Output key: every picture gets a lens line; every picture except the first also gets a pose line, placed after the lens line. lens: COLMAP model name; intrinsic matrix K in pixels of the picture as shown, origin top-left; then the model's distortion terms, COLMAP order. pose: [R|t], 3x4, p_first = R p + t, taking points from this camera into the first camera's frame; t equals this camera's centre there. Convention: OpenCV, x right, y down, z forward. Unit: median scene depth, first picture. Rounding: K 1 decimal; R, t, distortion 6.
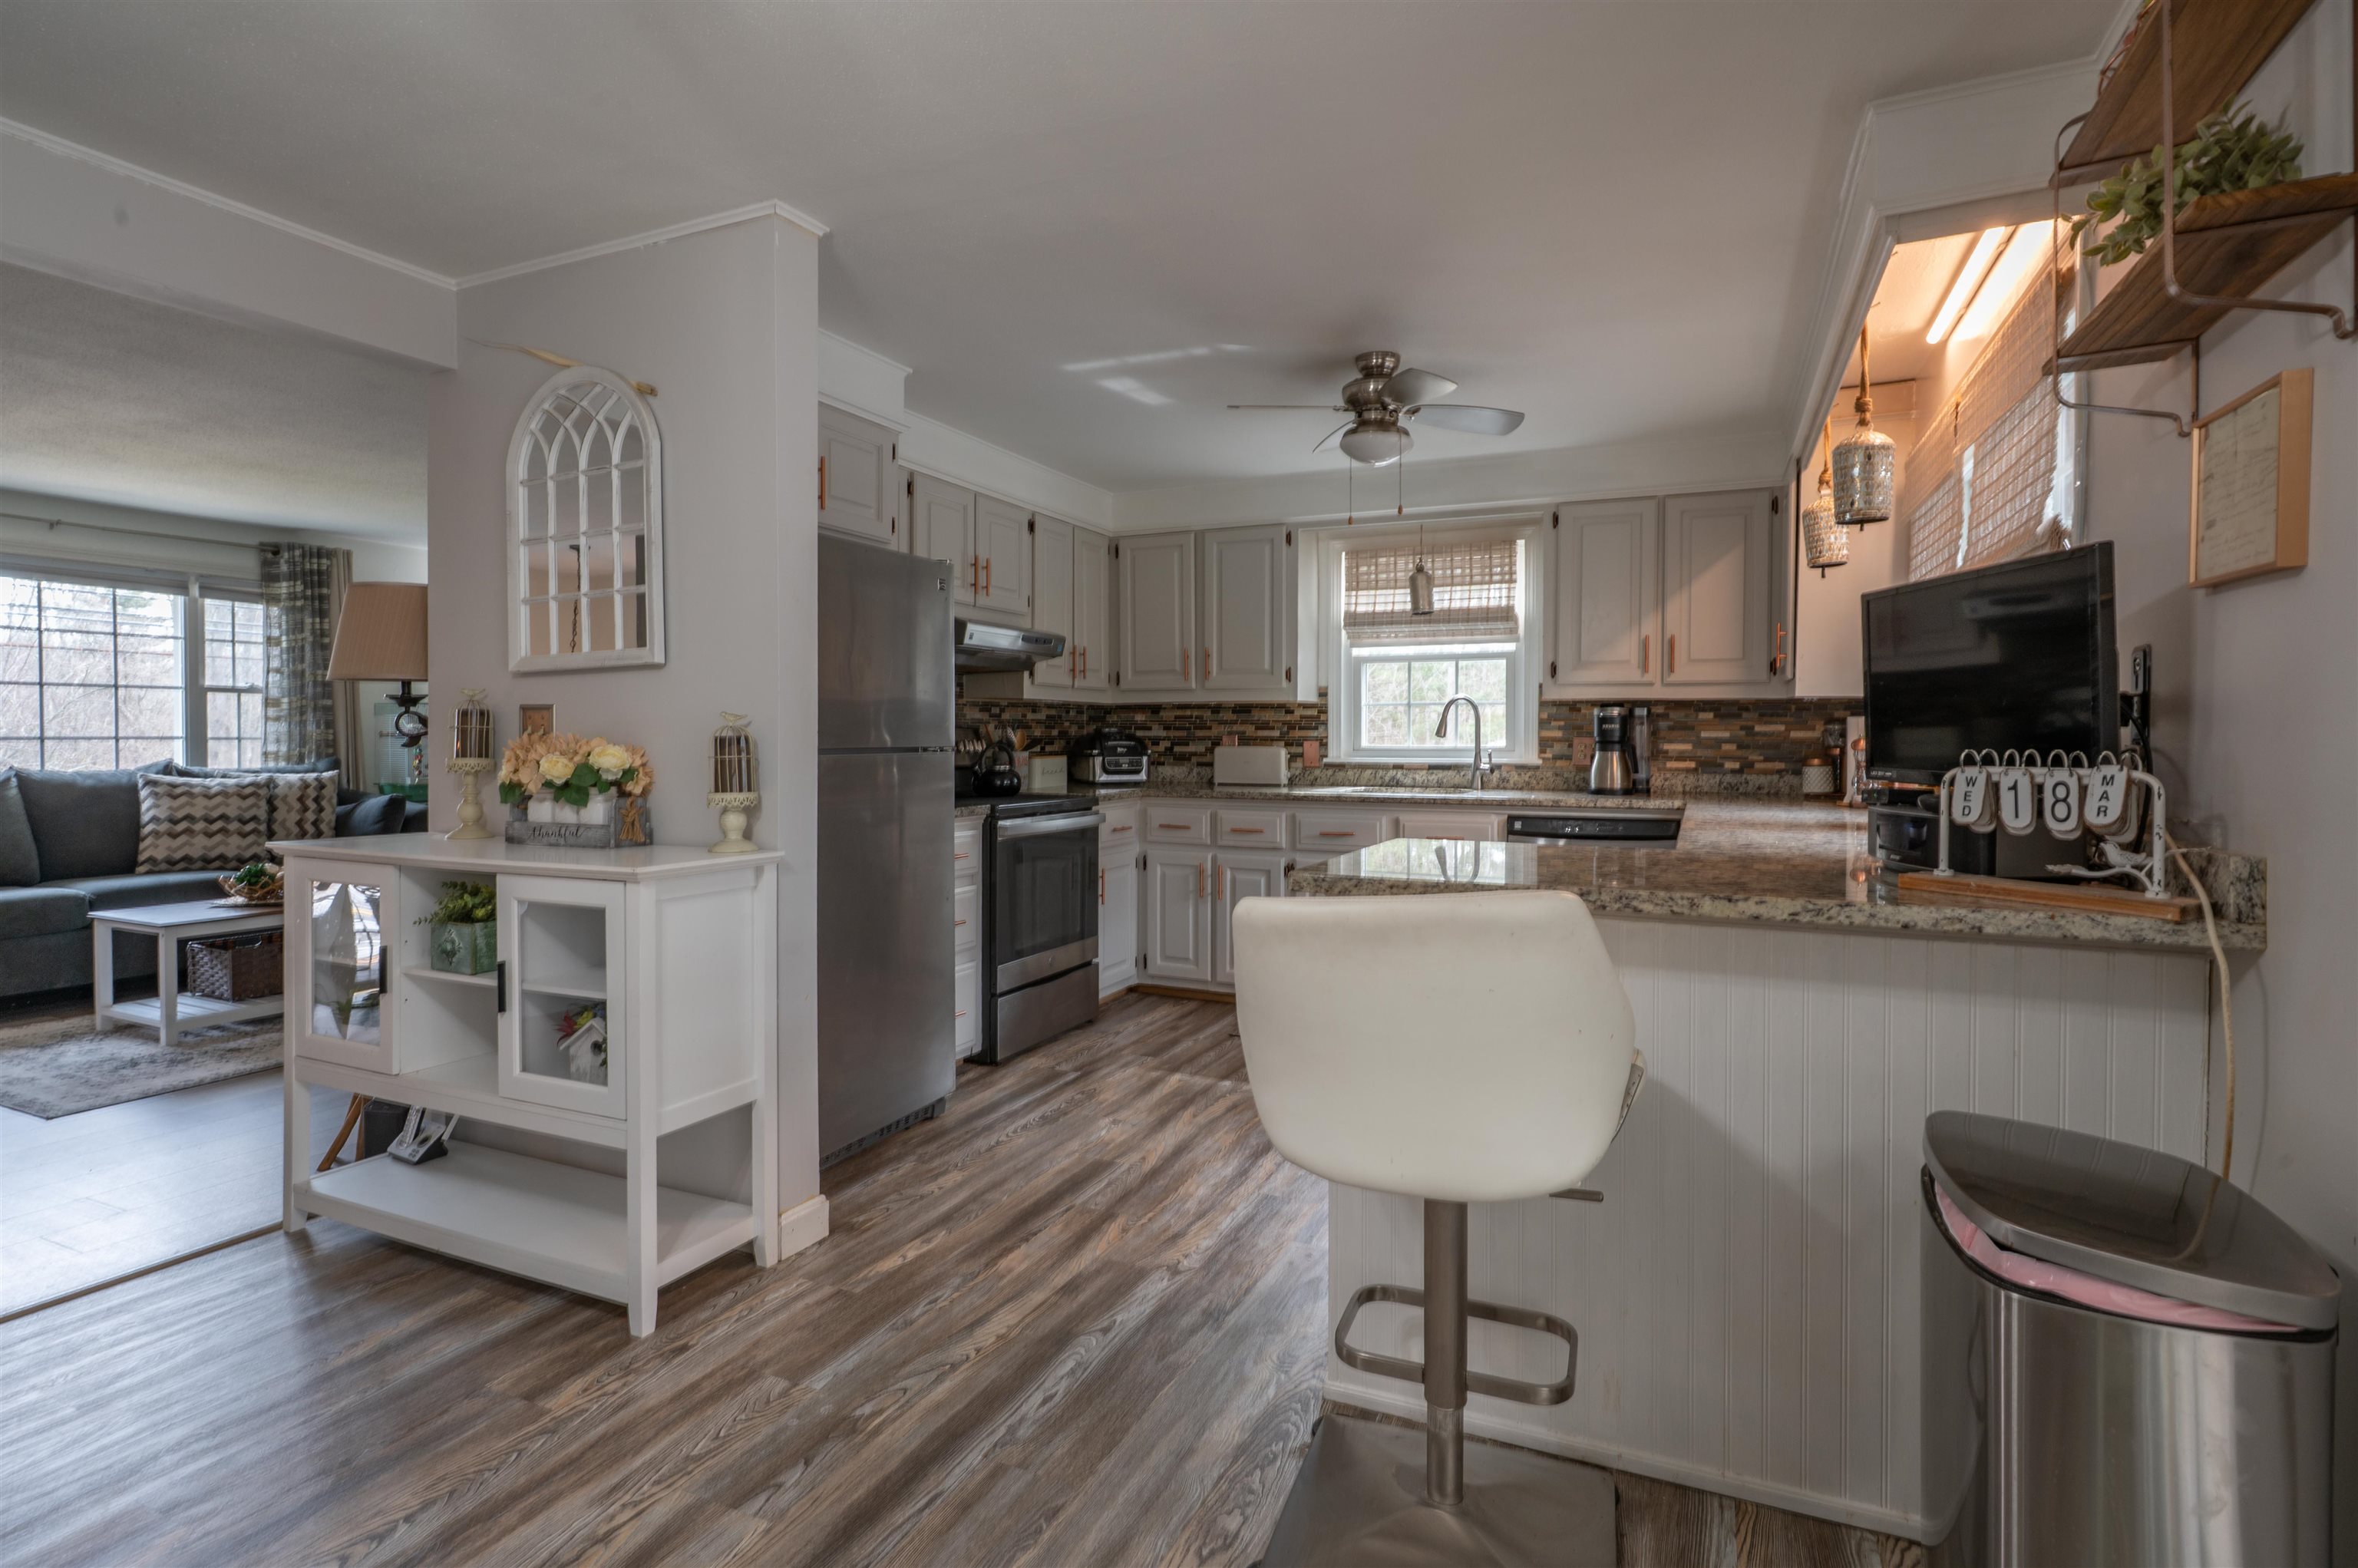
lens RADIAL K [[1128.5, 0, 1304.1], [0, 1128.5, 754.6], [0, 0, 1]] dist [0.000600, -0.018173]
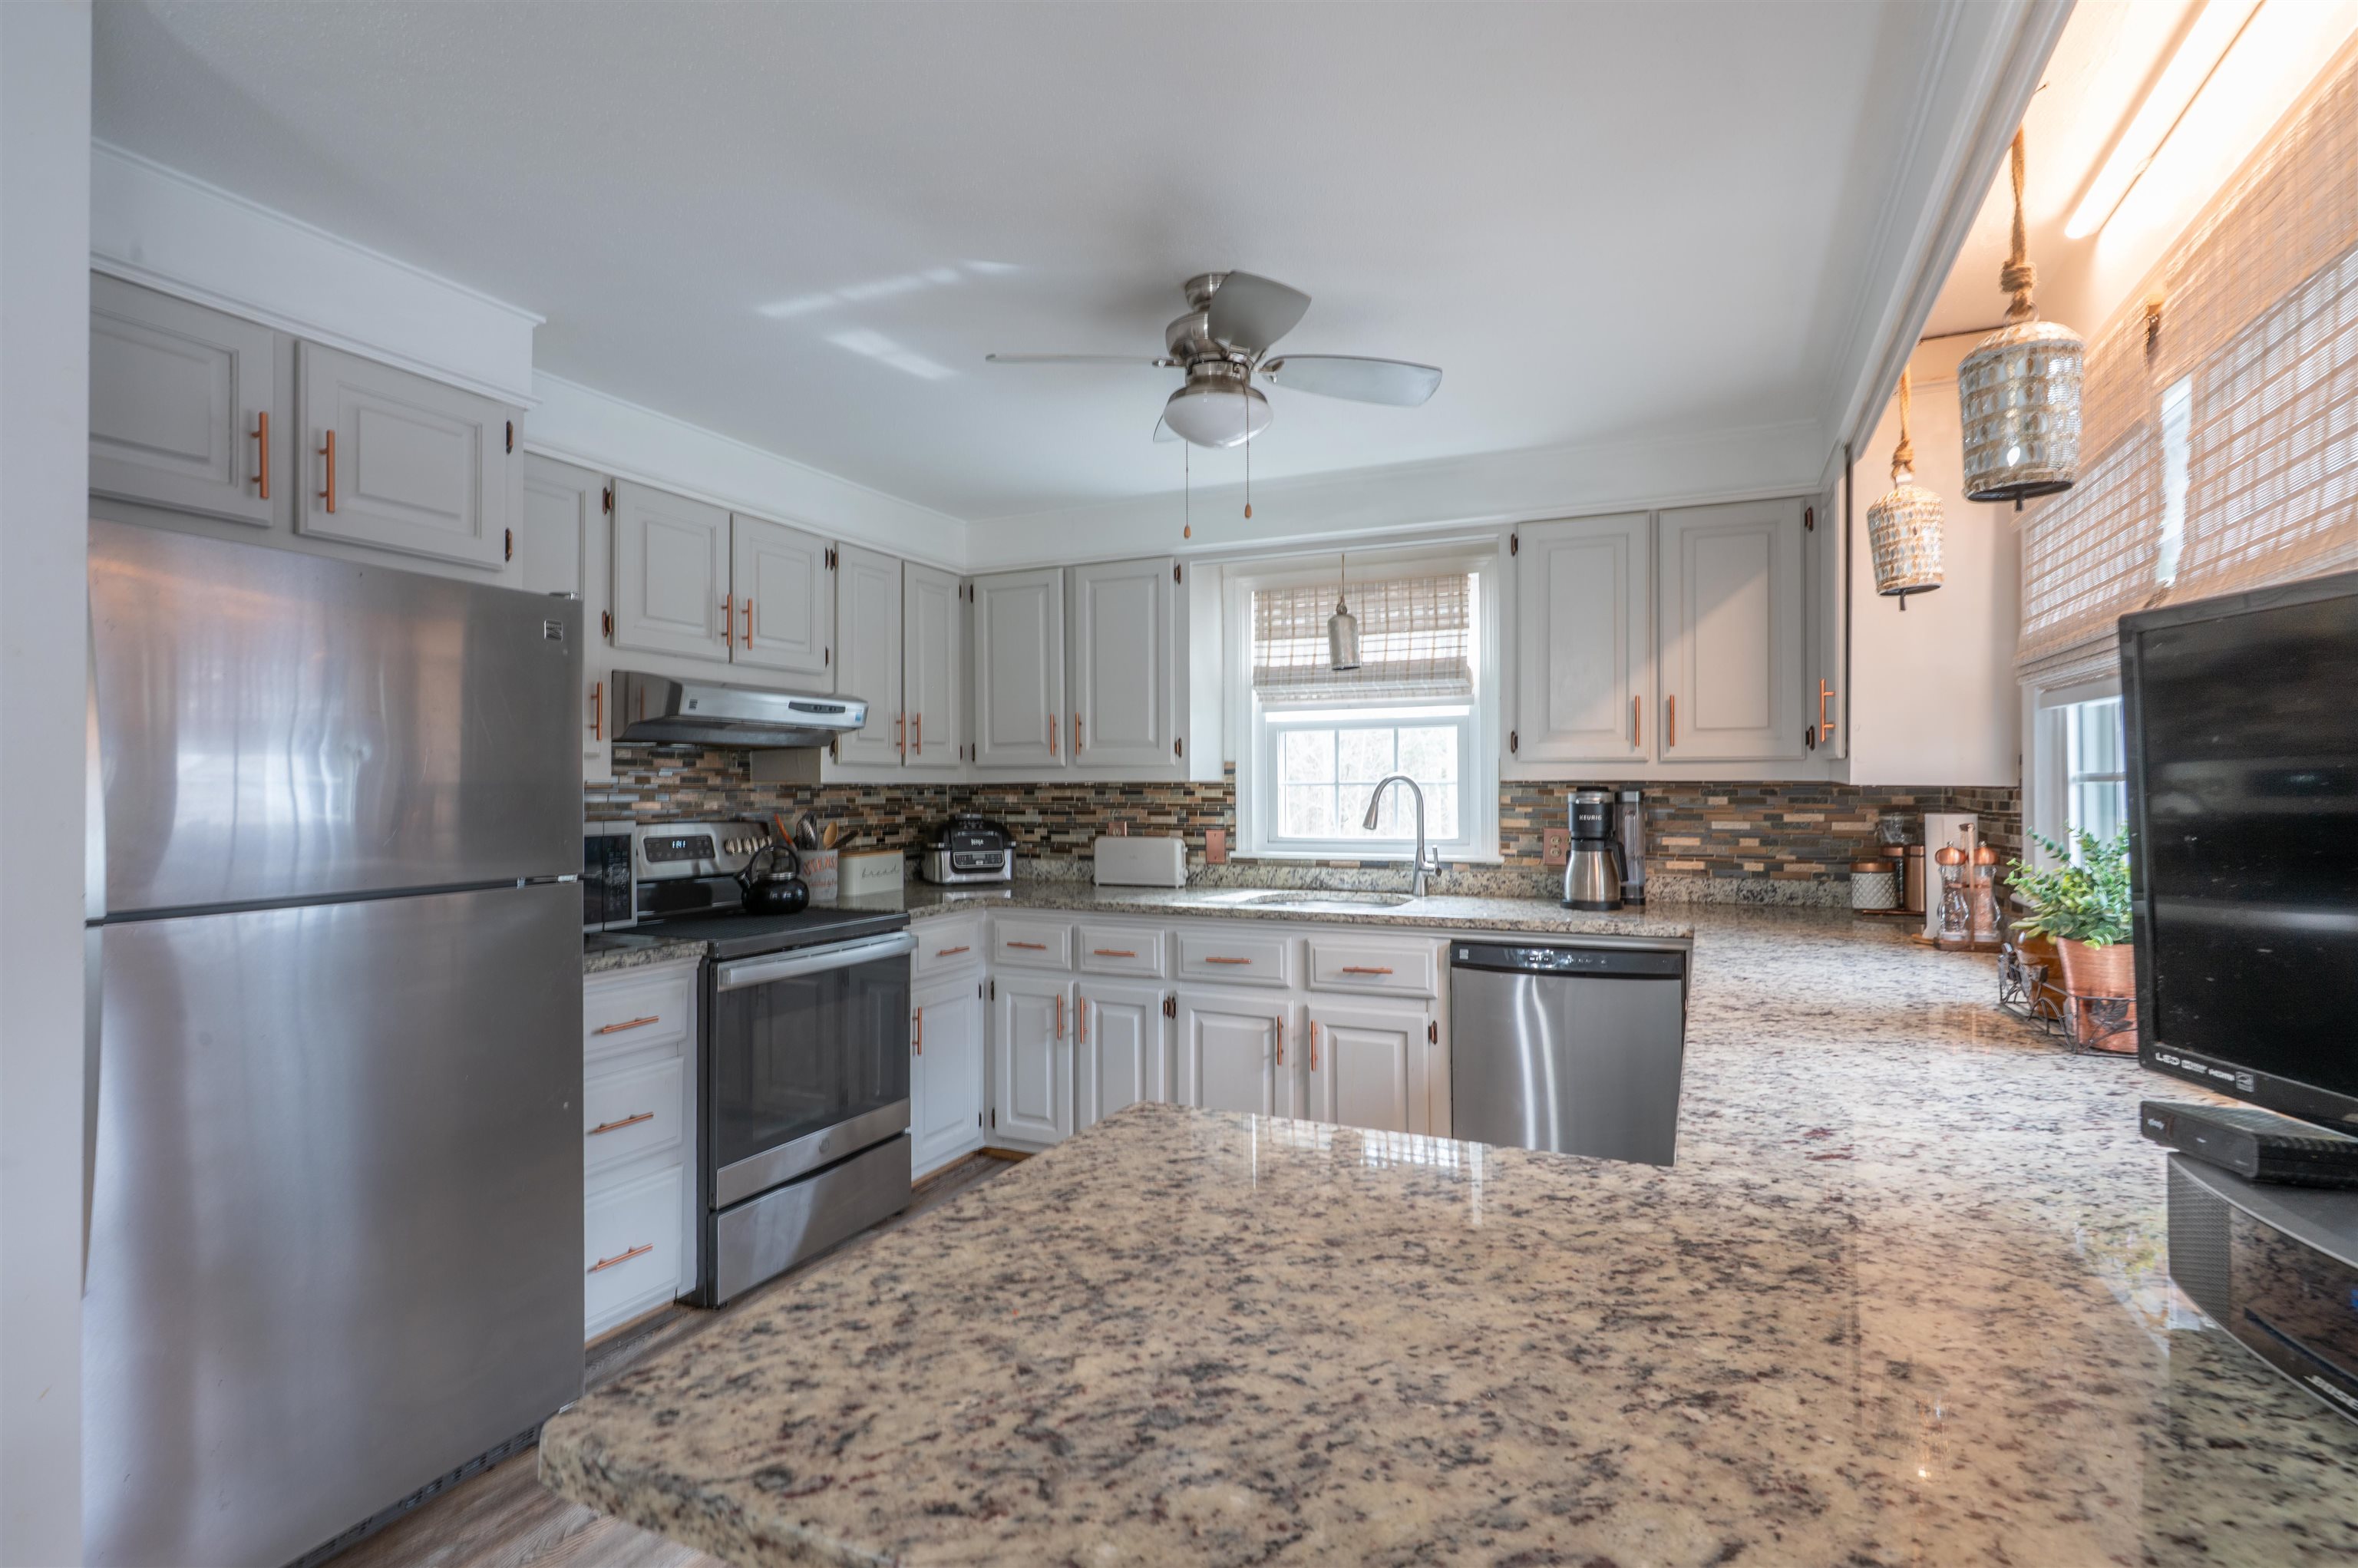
lens RADIAL K [[1089.0, 0, 1303.9], [0, 1089.0, 775.7], [0, 0, 1]] dist [-0.002370, -0.000286]
pose [[0.999884, -0.005237, -0.014315, 0.085390], [0.004866, 0.999653, -0.025871, -0.032155], [0.014445, 0.025798, 0.999563, 0.254762]]
